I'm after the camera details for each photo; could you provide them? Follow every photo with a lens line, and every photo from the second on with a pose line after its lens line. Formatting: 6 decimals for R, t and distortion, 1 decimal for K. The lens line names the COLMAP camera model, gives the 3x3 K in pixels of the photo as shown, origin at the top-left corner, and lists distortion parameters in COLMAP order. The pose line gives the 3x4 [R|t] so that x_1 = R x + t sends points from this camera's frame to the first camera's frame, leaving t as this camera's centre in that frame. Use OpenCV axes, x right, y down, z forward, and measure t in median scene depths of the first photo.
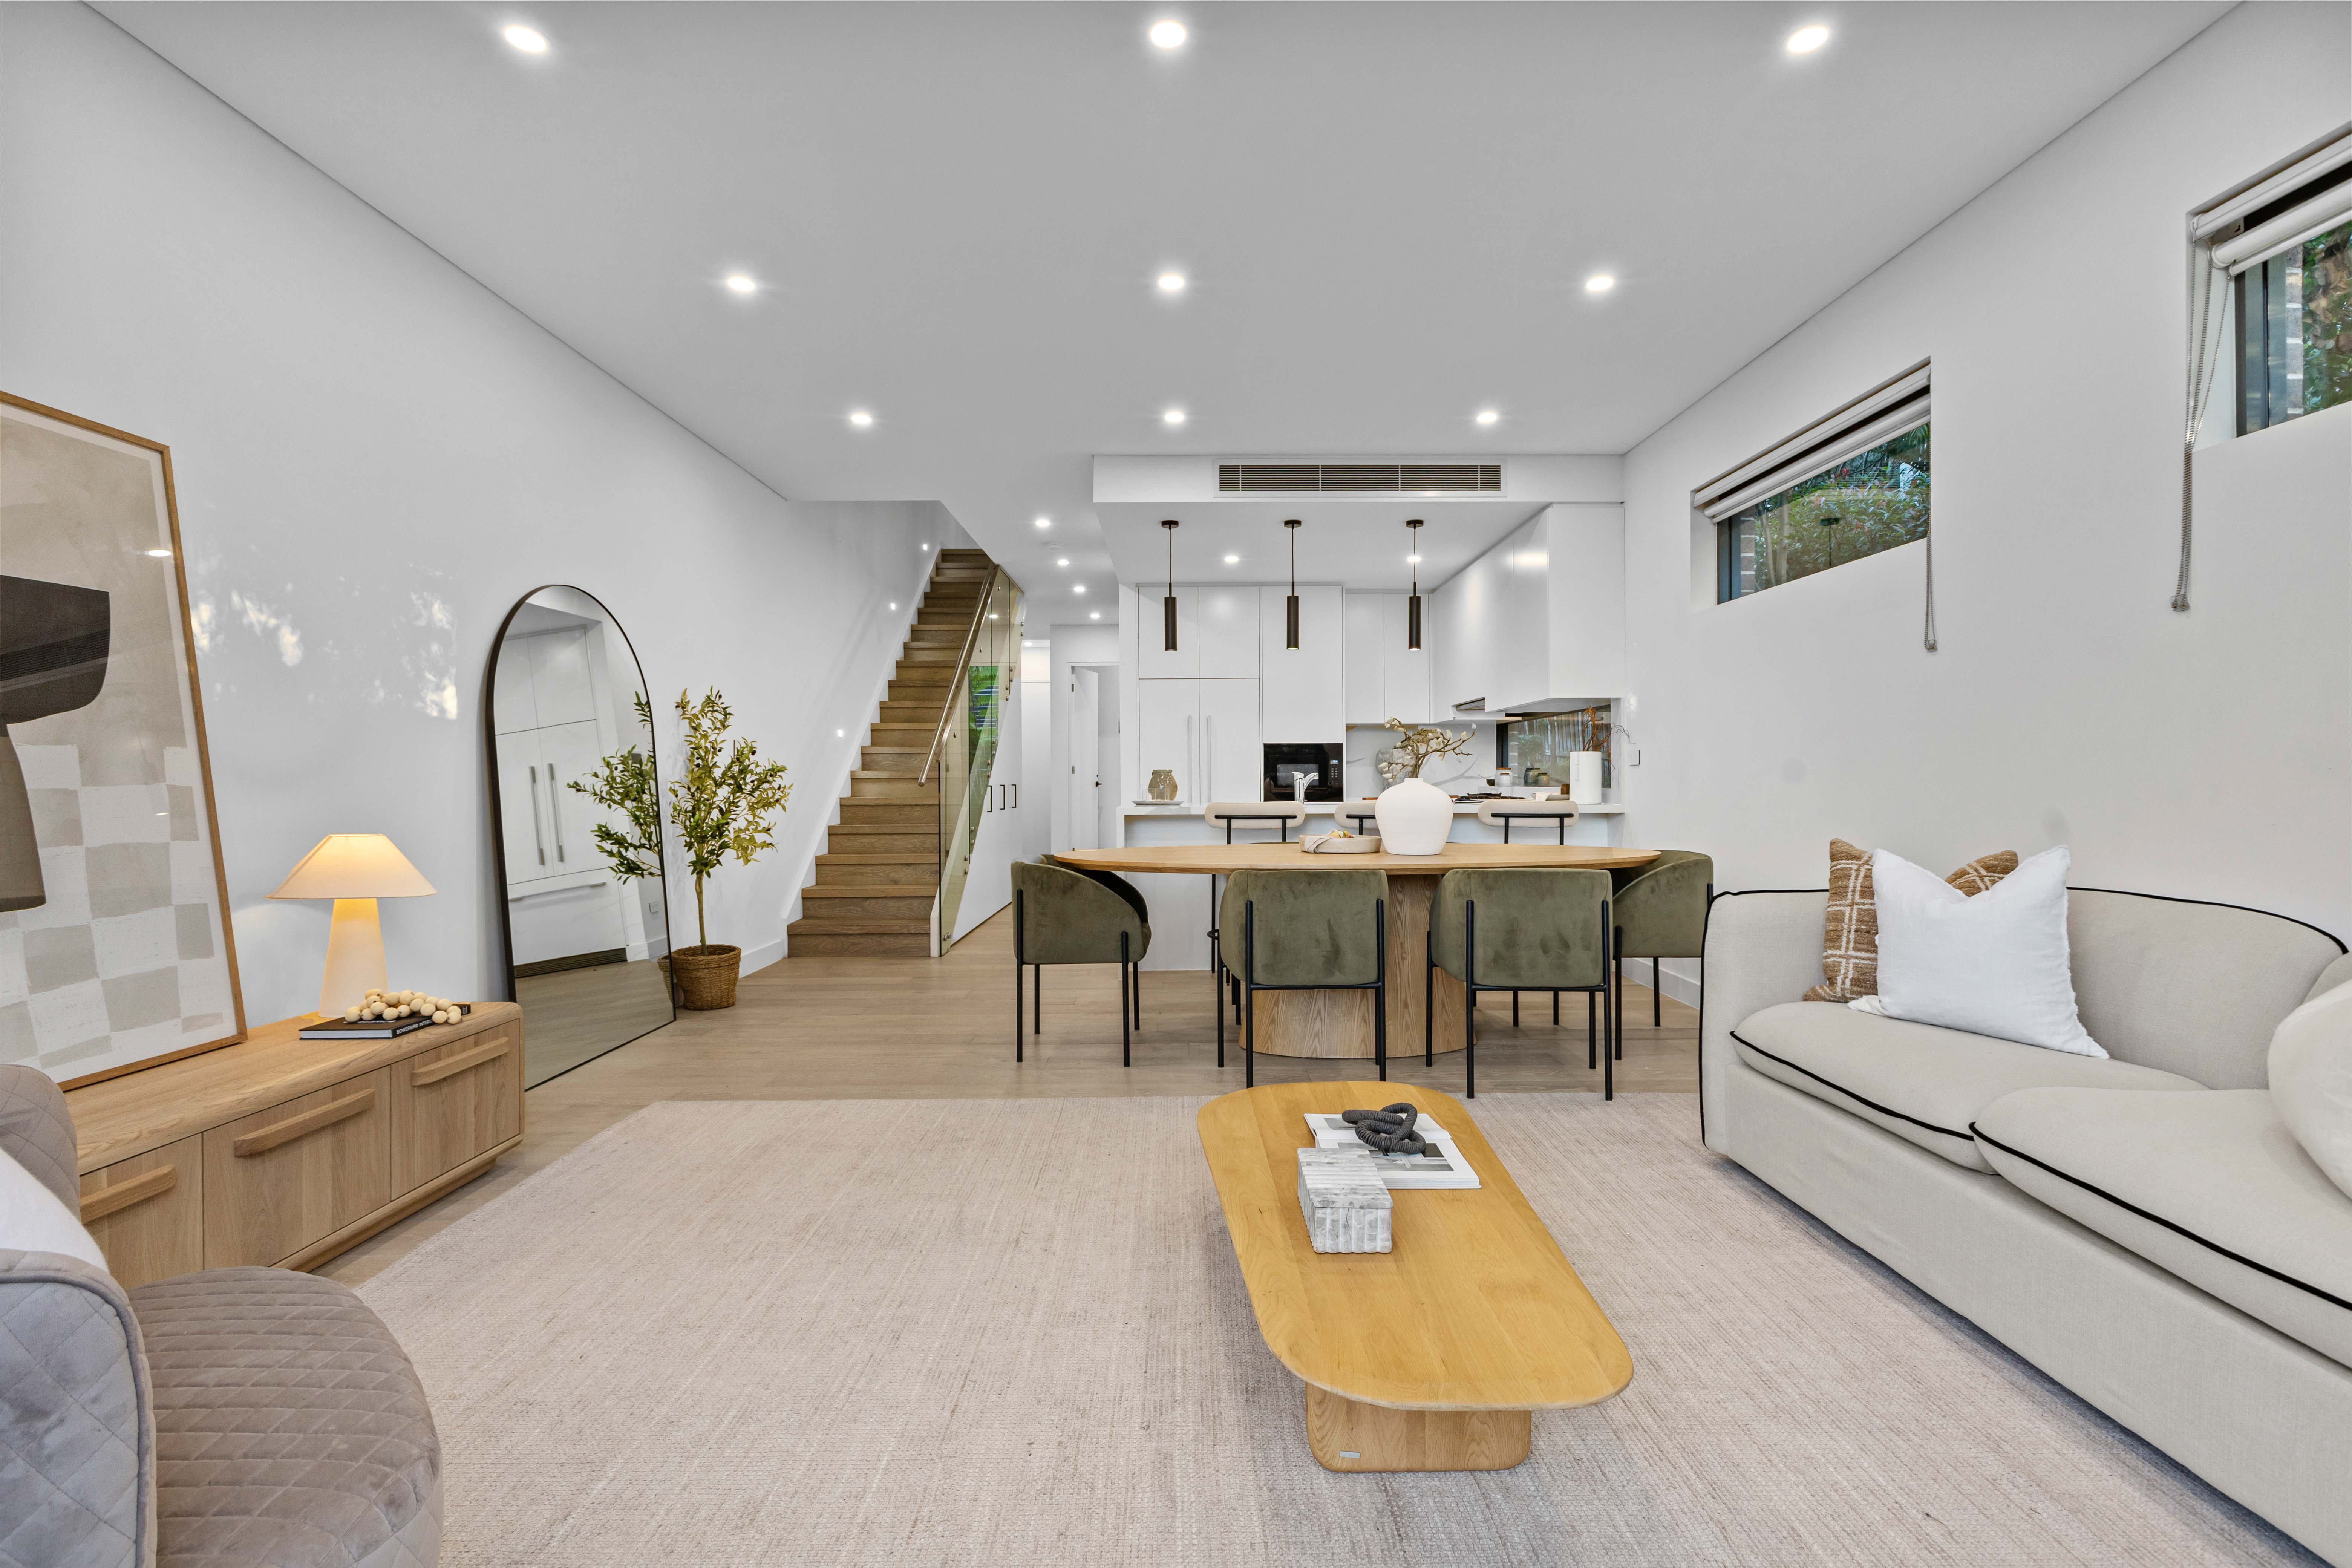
lens RADIAL K [[1151.0, 0, 1176.0], [0, 1151.0, 784.0], [0, 0, 1]] dist [-0.000174, -0.000047]
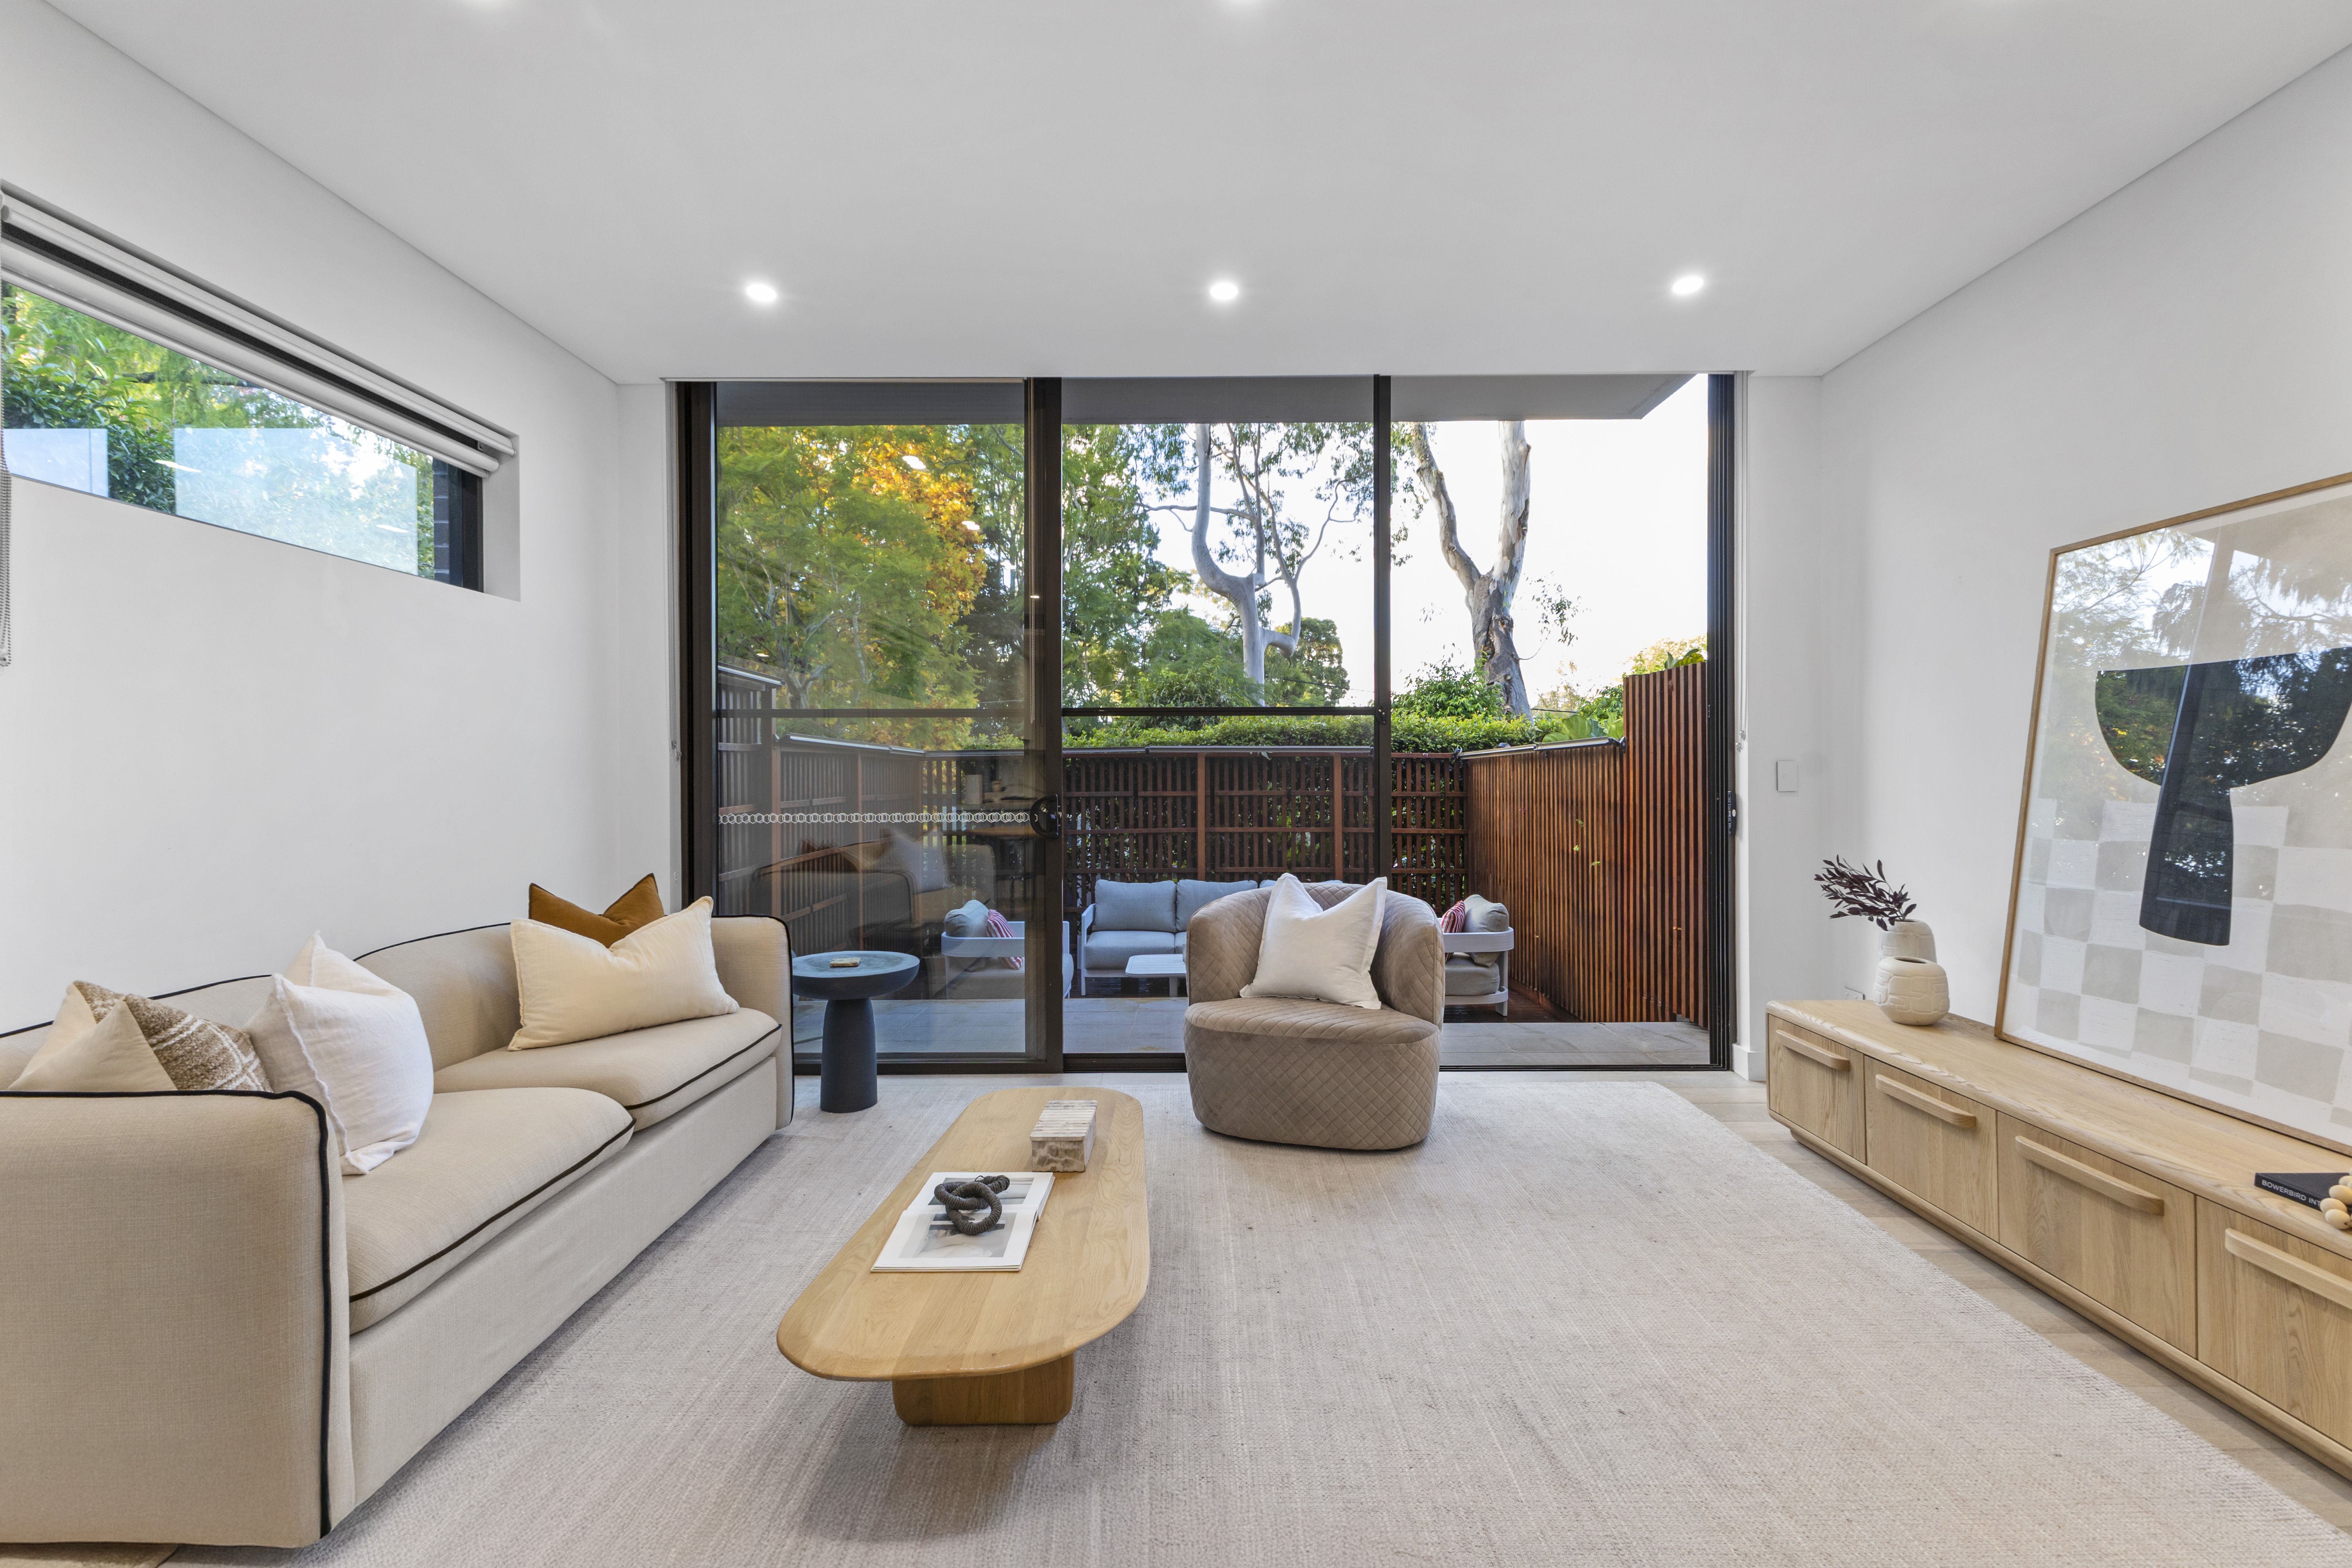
lens RADIAL K [[1011.2, 0, 1178.2], [0, 1011.2, 757.1], [0, 0, 1]] dist [0.000023, -0.000046]
pose [[-0.999968, 0.008026, -0.000236, 0.054448], [0.008026, 0.999966, -0.001625, -0.085602], [0.000223, -0.001627, -0.999999, 1.928382]]
